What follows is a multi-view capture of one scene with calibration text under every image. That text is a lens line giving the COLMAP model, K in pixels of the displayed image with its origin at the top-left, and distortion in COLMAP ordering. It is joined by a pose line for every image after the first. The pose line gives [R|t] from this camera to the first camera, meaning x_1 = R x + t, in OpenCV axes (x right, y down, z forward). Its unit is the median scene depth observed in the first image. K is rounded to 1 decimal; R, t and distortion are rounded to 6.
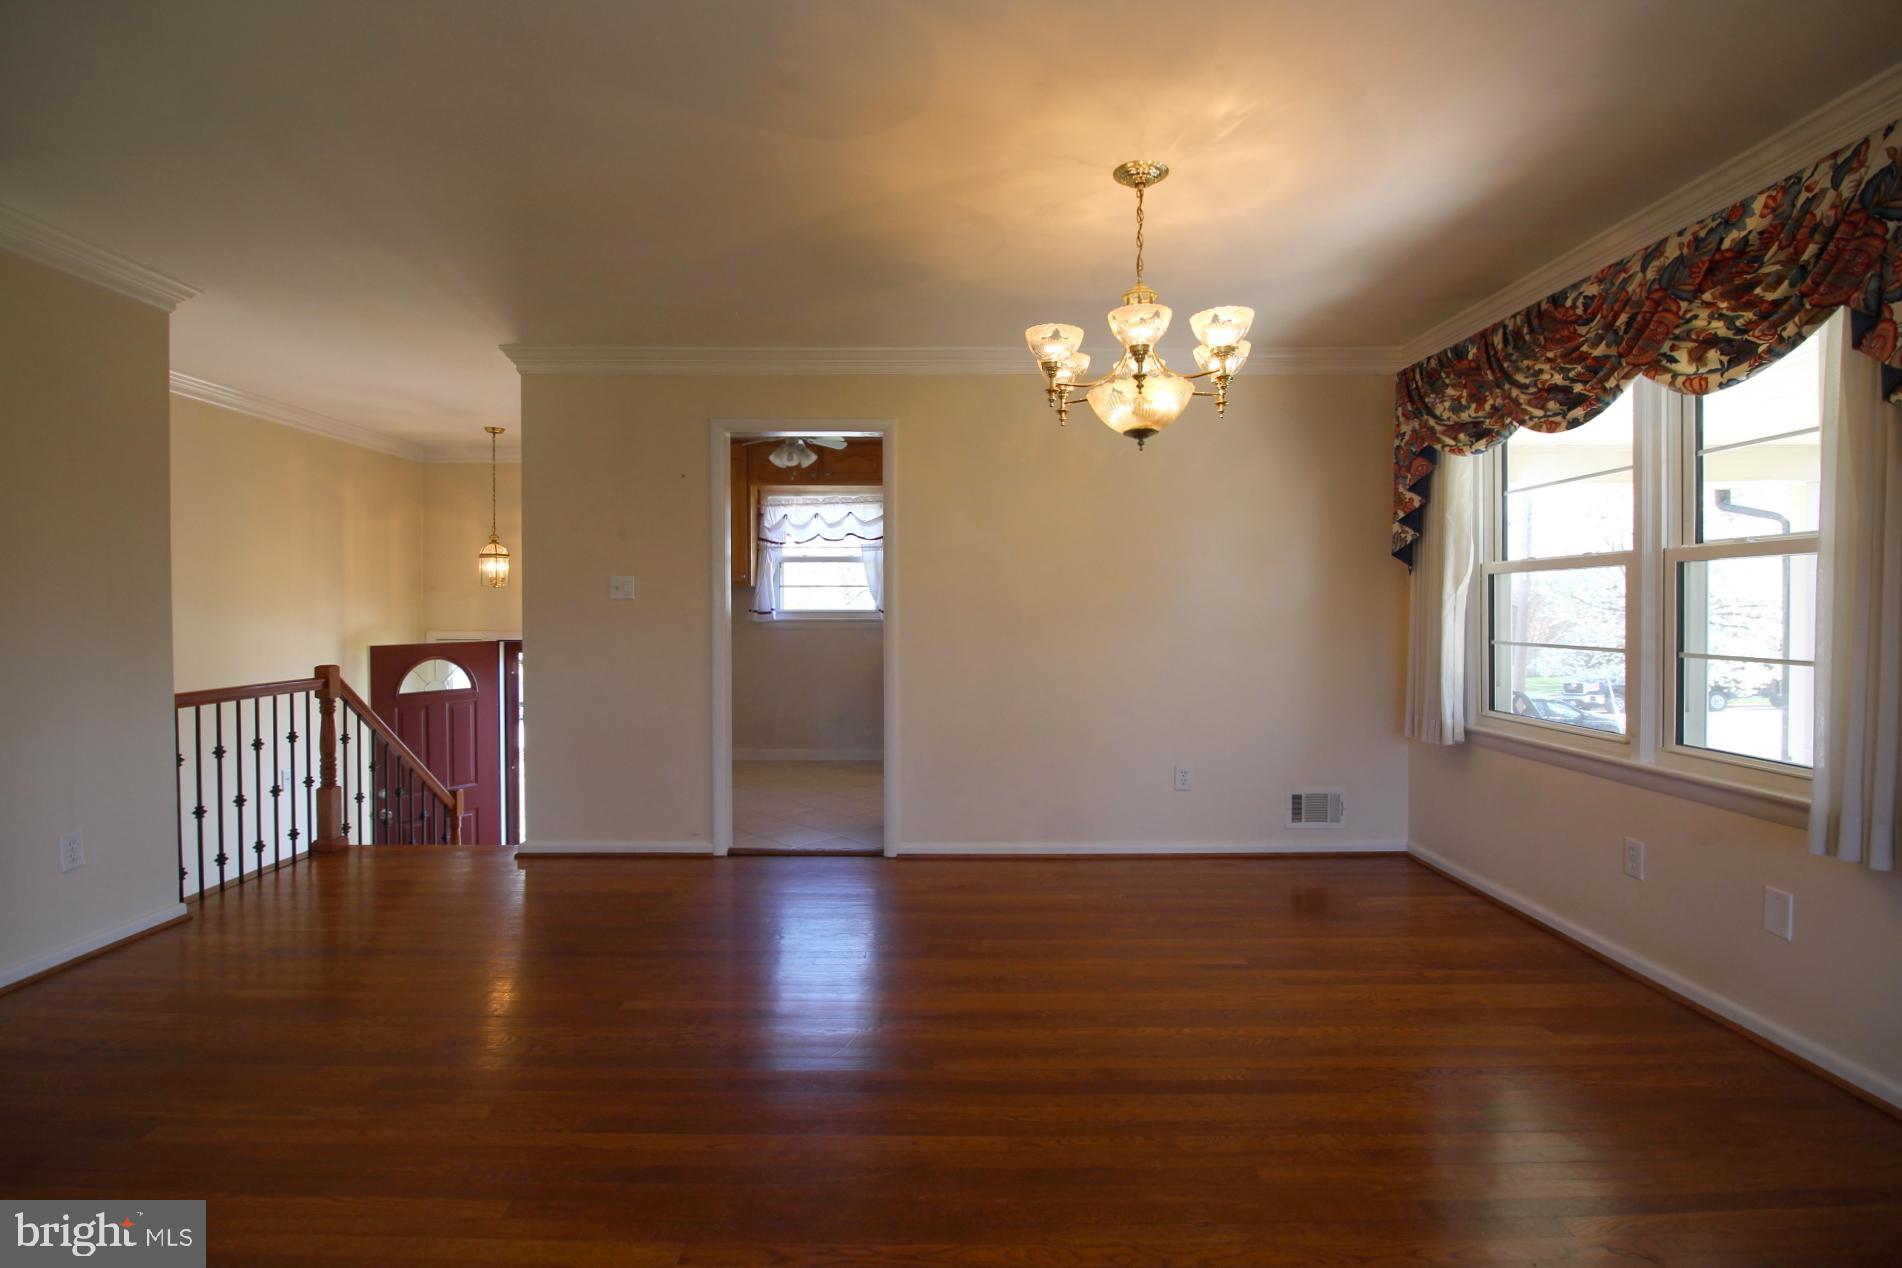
lens RADIAL K [[882.3, 0, 906.3], [0, 882.3, 617.4], [0, 0, 1]] dist [-0.000832, -0.000029]
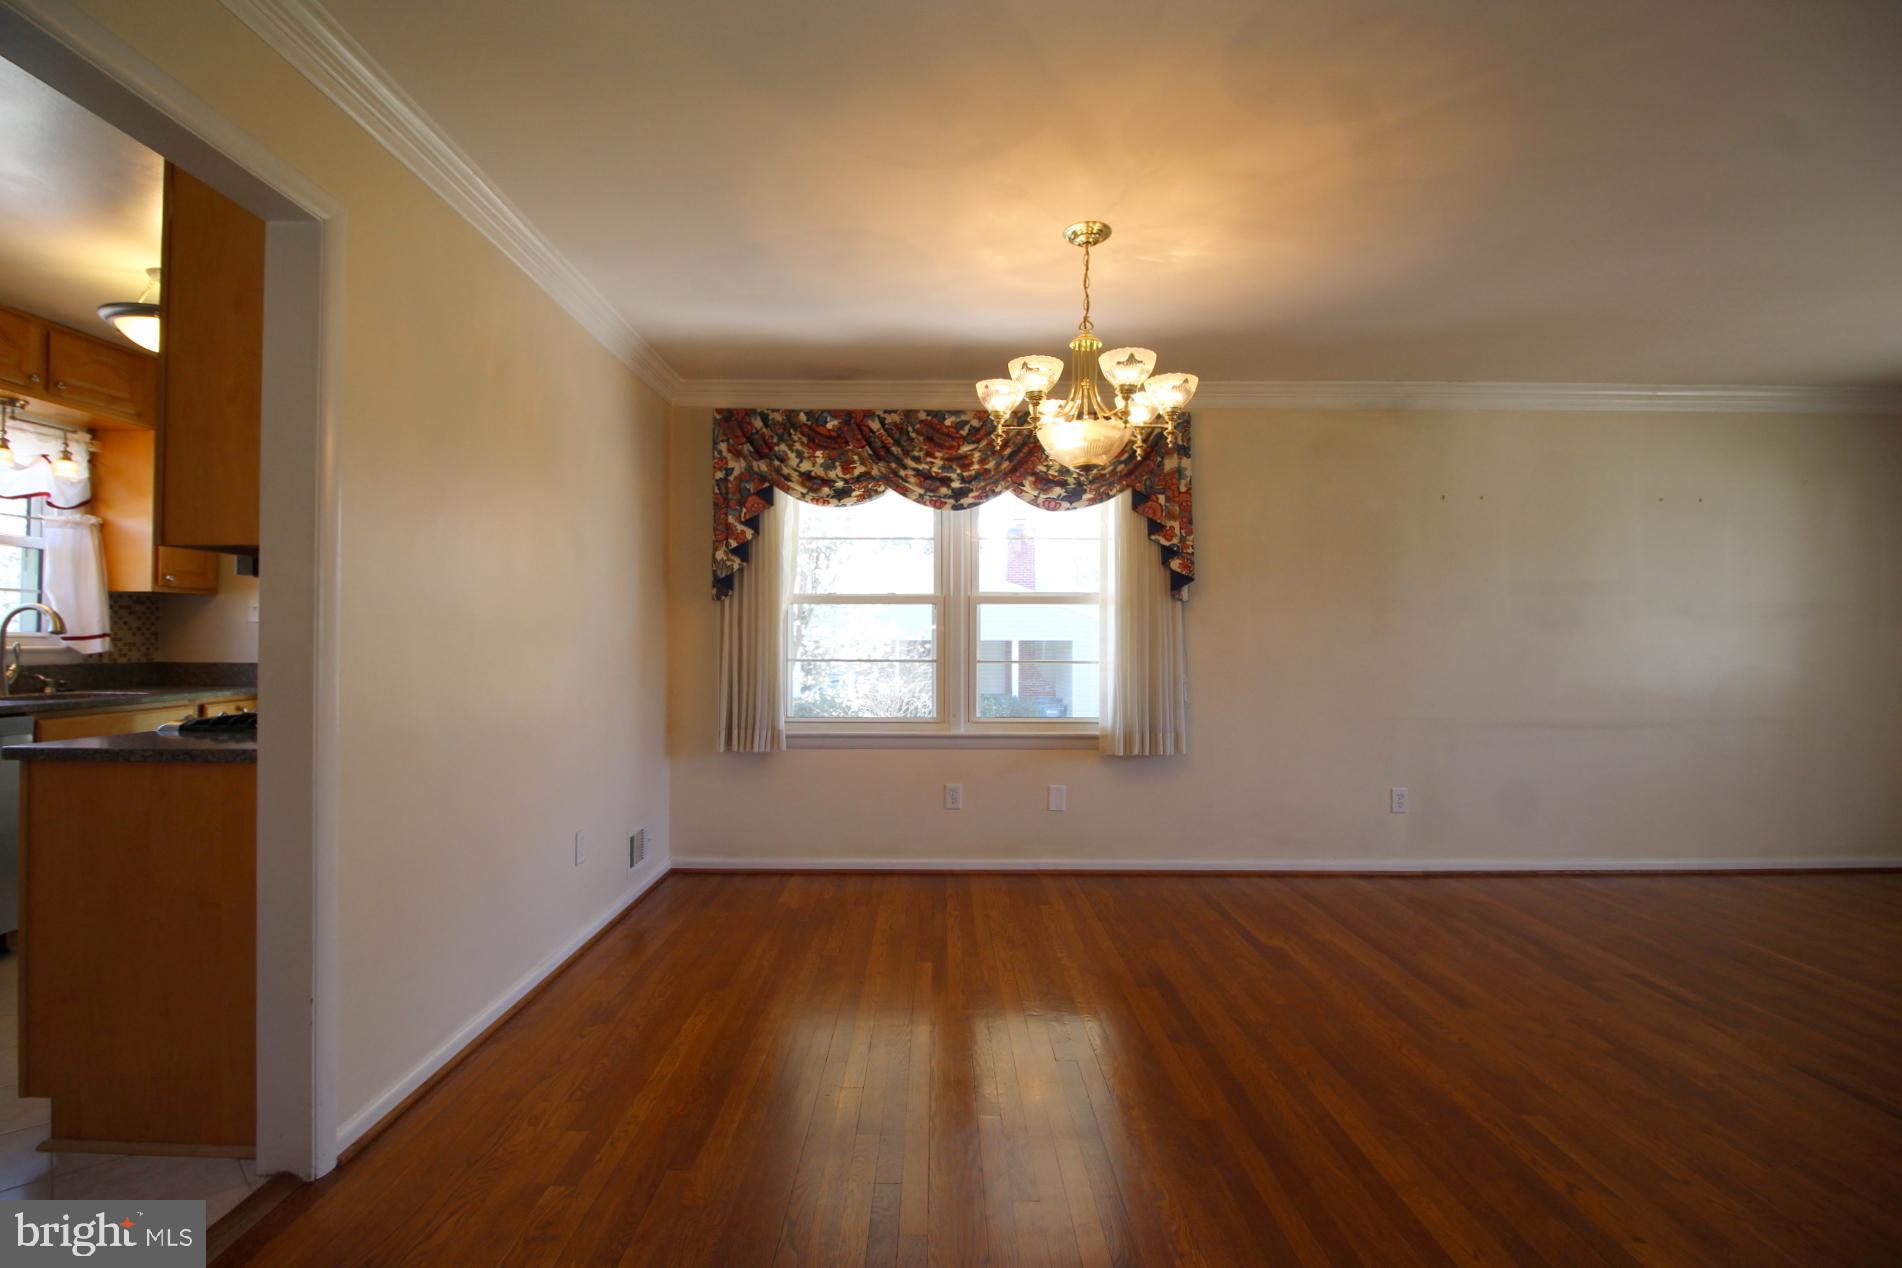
lens RADIAL K [[897.6, 0, 951.0], [0, 897.6, 634.0], [0, 0, 1]] dist [0.000570, 0.000141]
pose [[-0.026564, 0.005546, 0.999632, -0.609717], [0.006176, 0.999966, -0.005384, 0.000164], [-0.999628, 0.006030, -0.026598, 0.867973]]
